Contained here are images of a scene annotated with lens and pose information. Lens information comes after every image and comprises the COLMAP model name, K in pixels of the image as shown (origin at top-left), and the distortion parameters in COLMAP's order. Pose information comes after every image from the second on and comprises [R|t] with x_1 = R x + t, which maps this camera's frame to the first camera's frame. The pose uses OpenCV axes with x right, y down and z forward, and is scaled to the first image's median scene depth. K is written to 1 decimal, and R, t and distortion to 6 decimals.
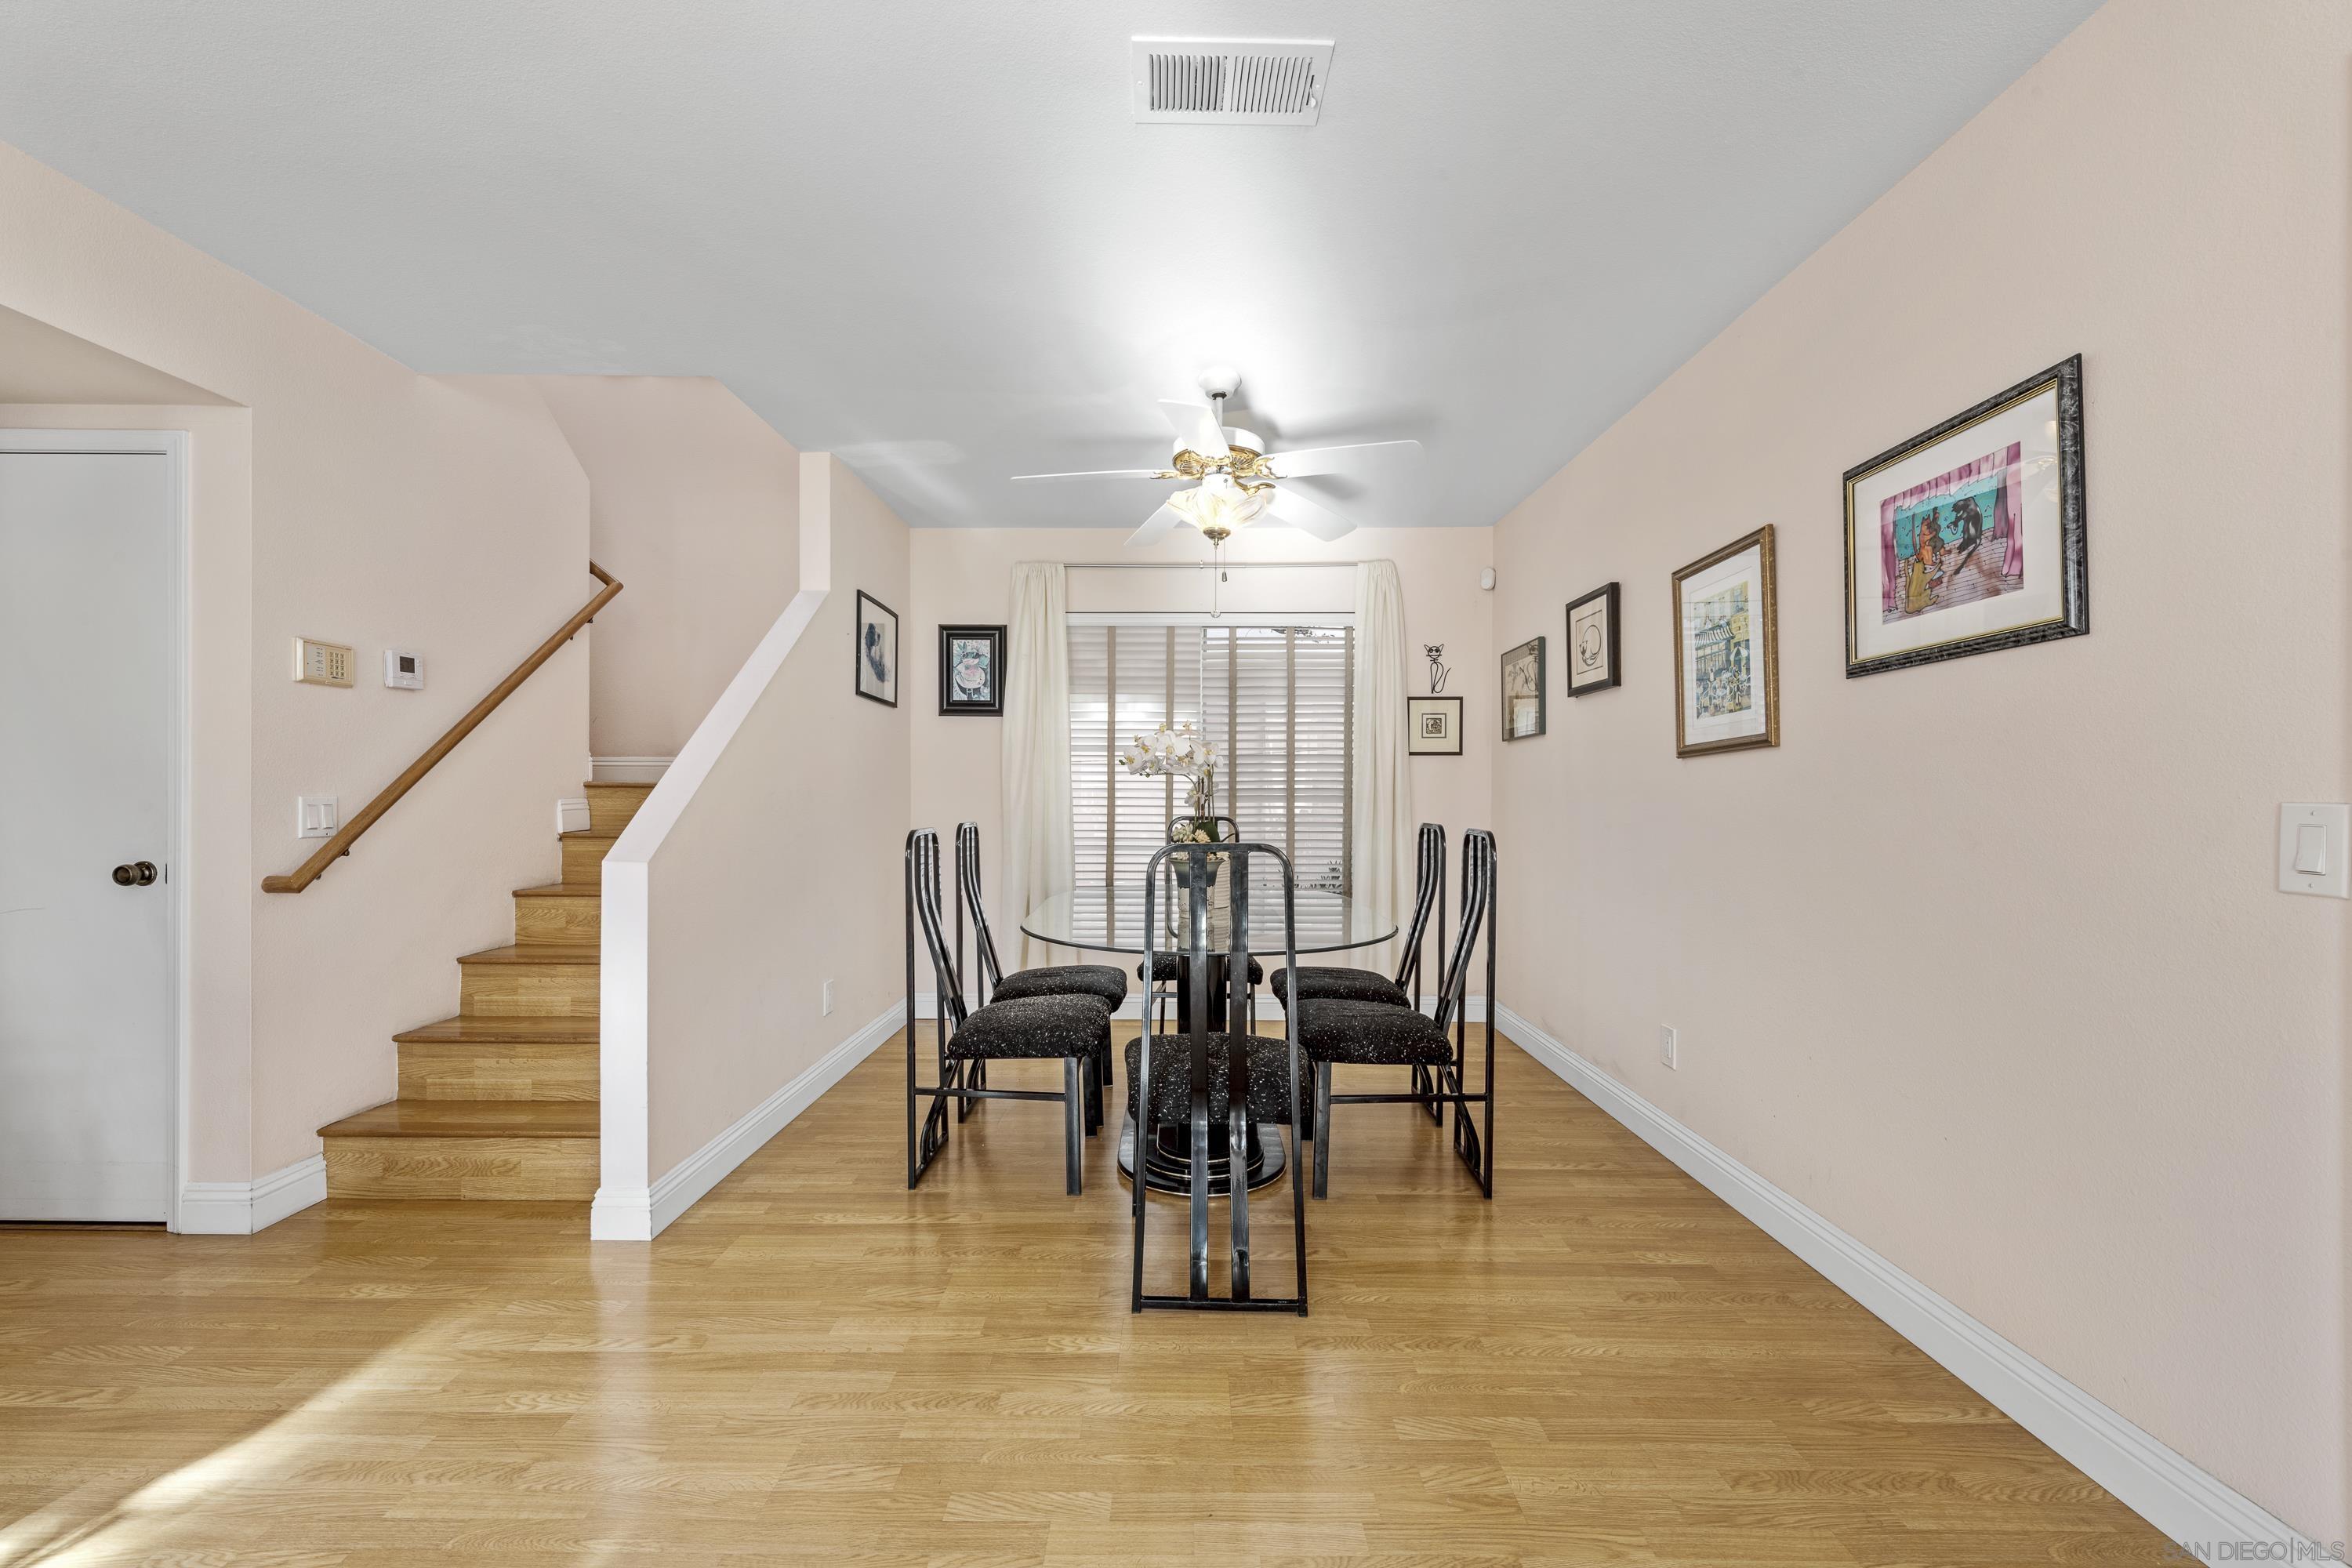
lens RADIAL K [[937.3, 0, 1156.1], [0, 937.3, 800.5], [0, 0, 1]] dist [0.010362, -0.000241]
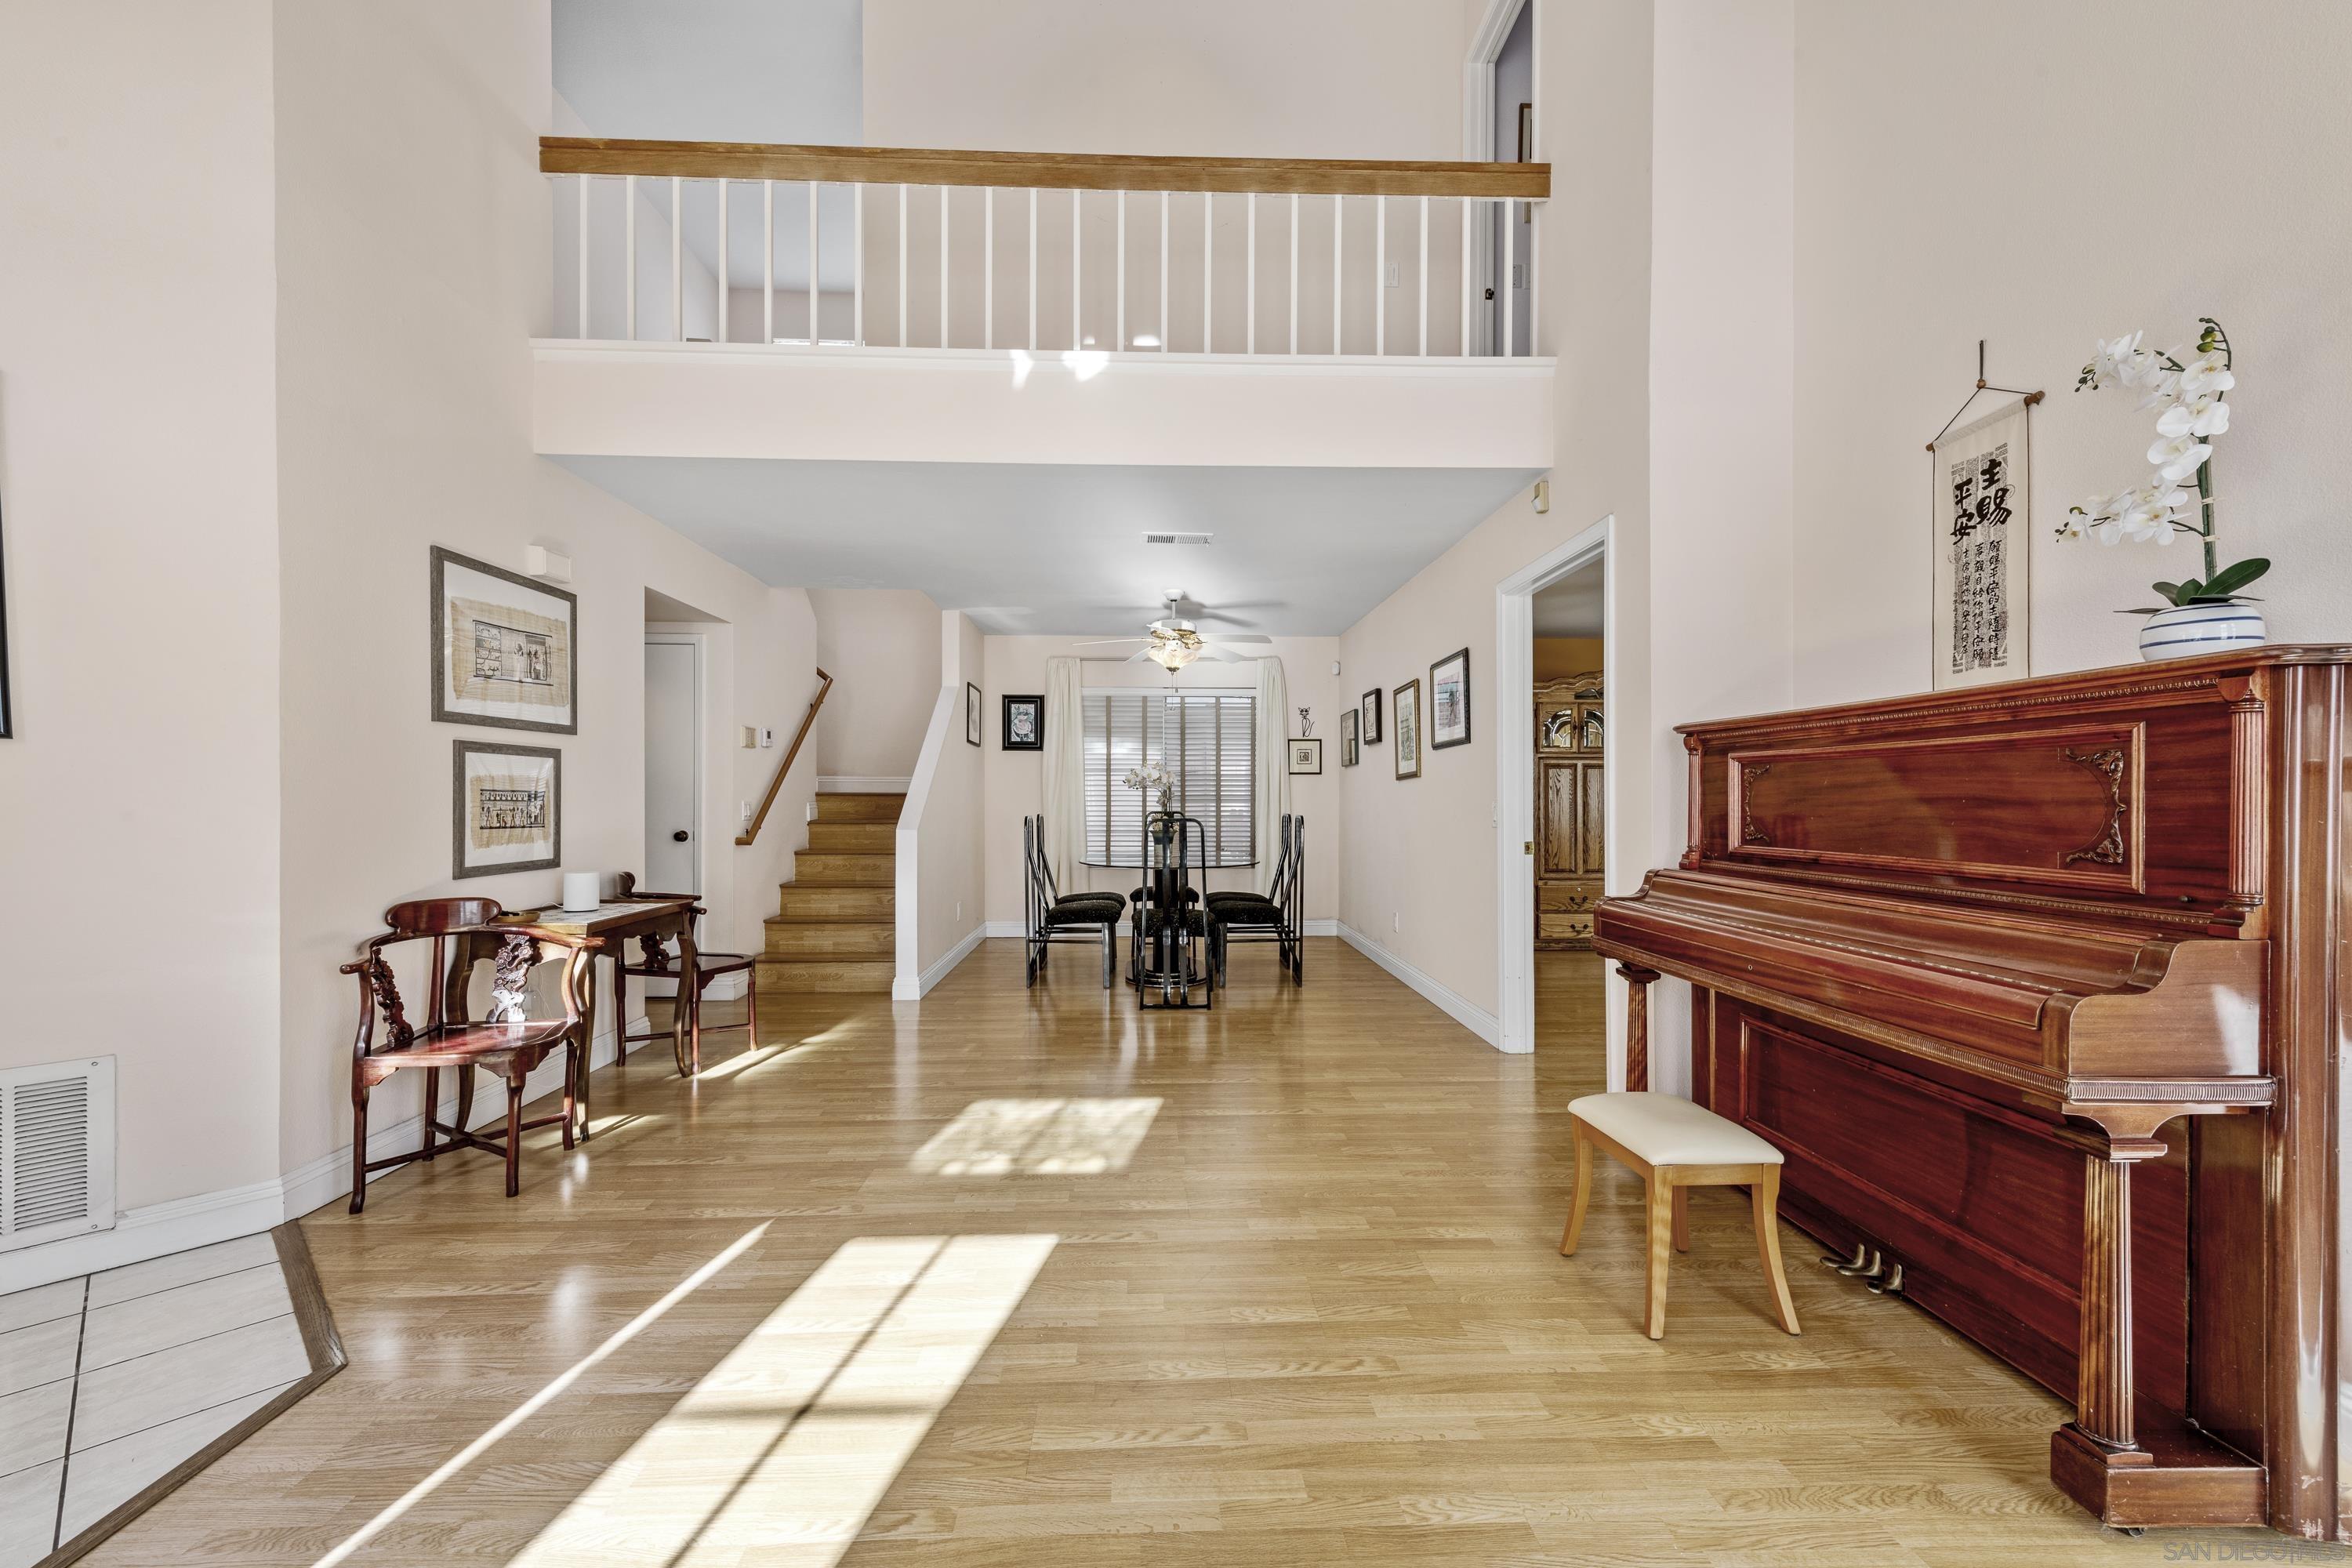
lens RADIAL K [[917.3, 0, 1171.8], [0, 917.3, 797.8], [0, 0, 1]] dist [0.011105, -0.003438]
pose [[0.997946, -0.001922, 0.064031, -0.050122], [0.002379, 0.999972, -0.007068, 0.004235], [-0.064015, 0.007206, 0.997923, -0.748720]]
